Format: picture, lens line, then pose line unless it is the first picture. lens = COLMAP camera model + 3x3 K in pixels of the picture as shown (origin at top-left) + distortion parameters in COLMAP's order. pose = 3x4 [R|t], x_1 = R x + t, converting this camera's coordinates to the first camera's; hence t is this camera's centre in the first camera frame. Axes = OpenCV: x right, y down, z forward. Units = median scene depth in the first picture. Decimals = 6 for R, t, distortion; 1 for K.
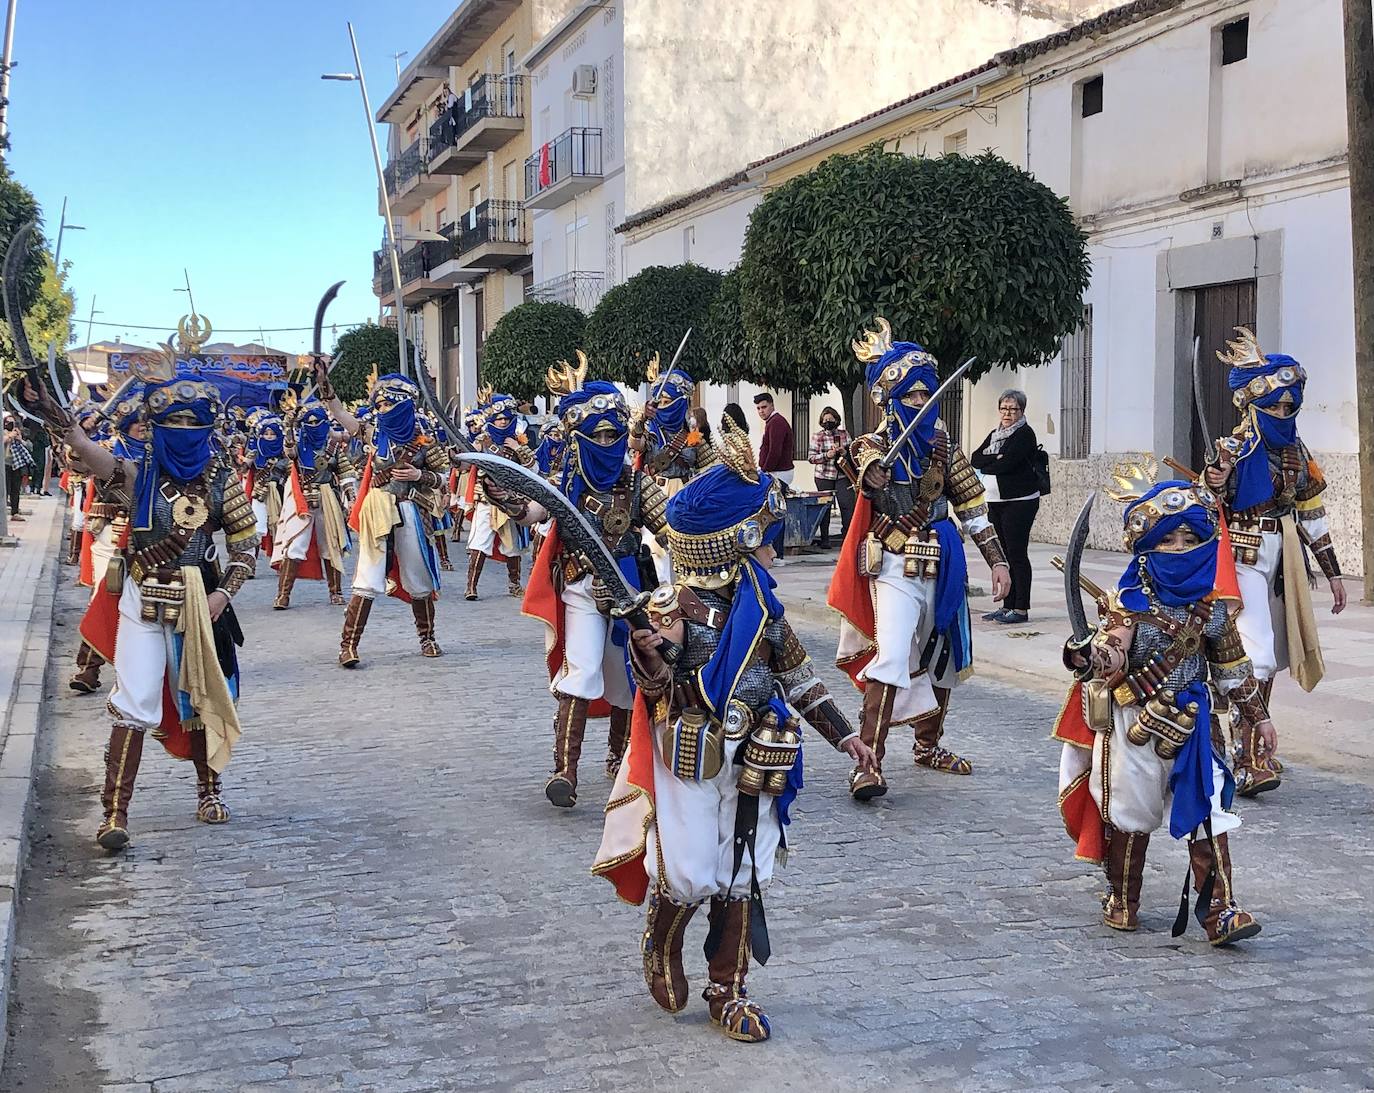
lens RADIAL K [[1577.2, 0, 687.0], [0, 1577.2, 546.5], [0, 0, 1]] dist [0.117124, -0.387726]
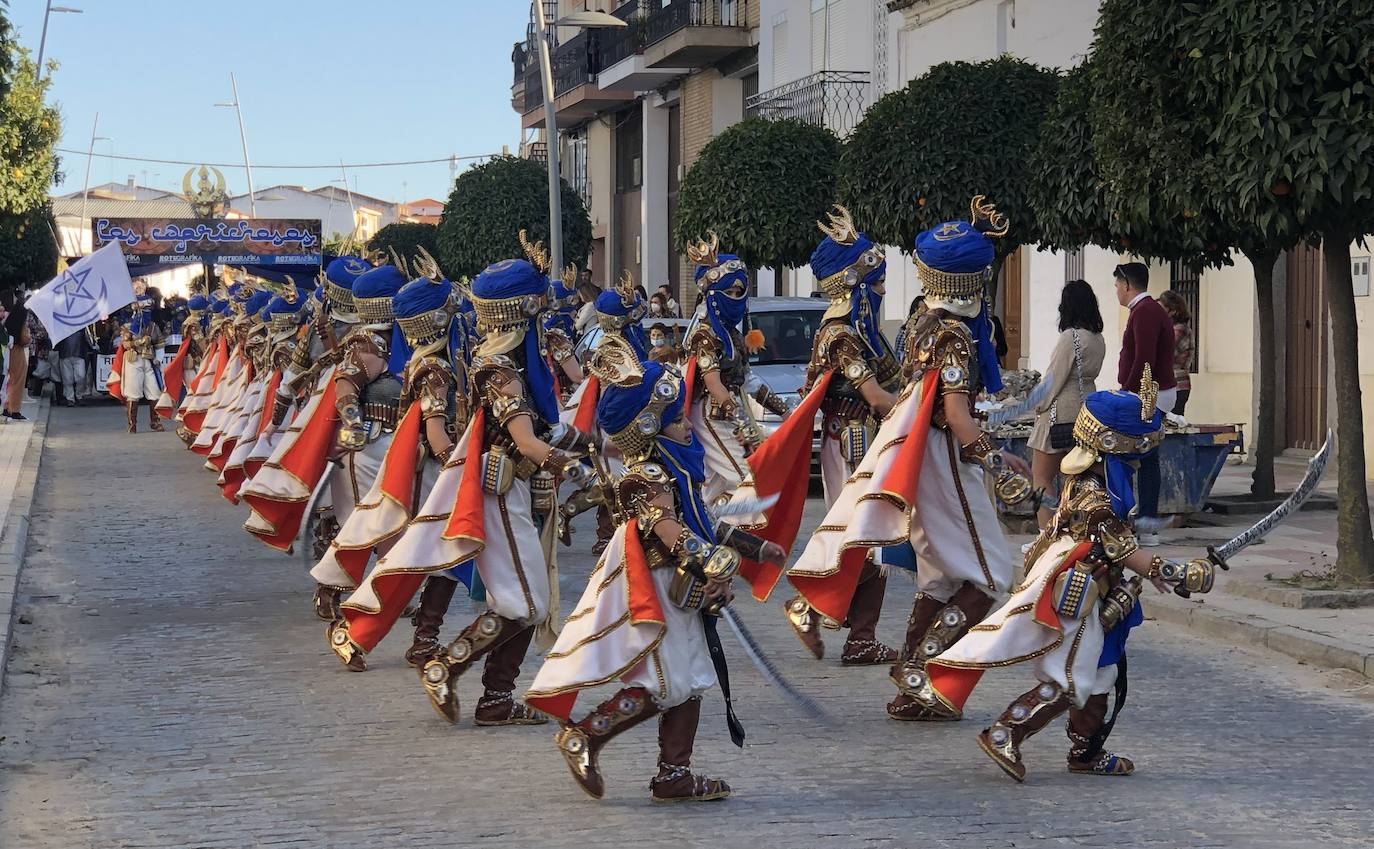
lens RADIAL K [[2153.4, 0, 687.0], [0, 2153.4, 424.5], [0, 0, 1]] dist [-0.031057, 0.209525]
pose [[0.993000, 0.013567, -0.117334, -0.022763], [-0.015326, 0.999783, -0.014105, -0.019866], [0.117118, 0.015805, 0.992992, 0.143517]]
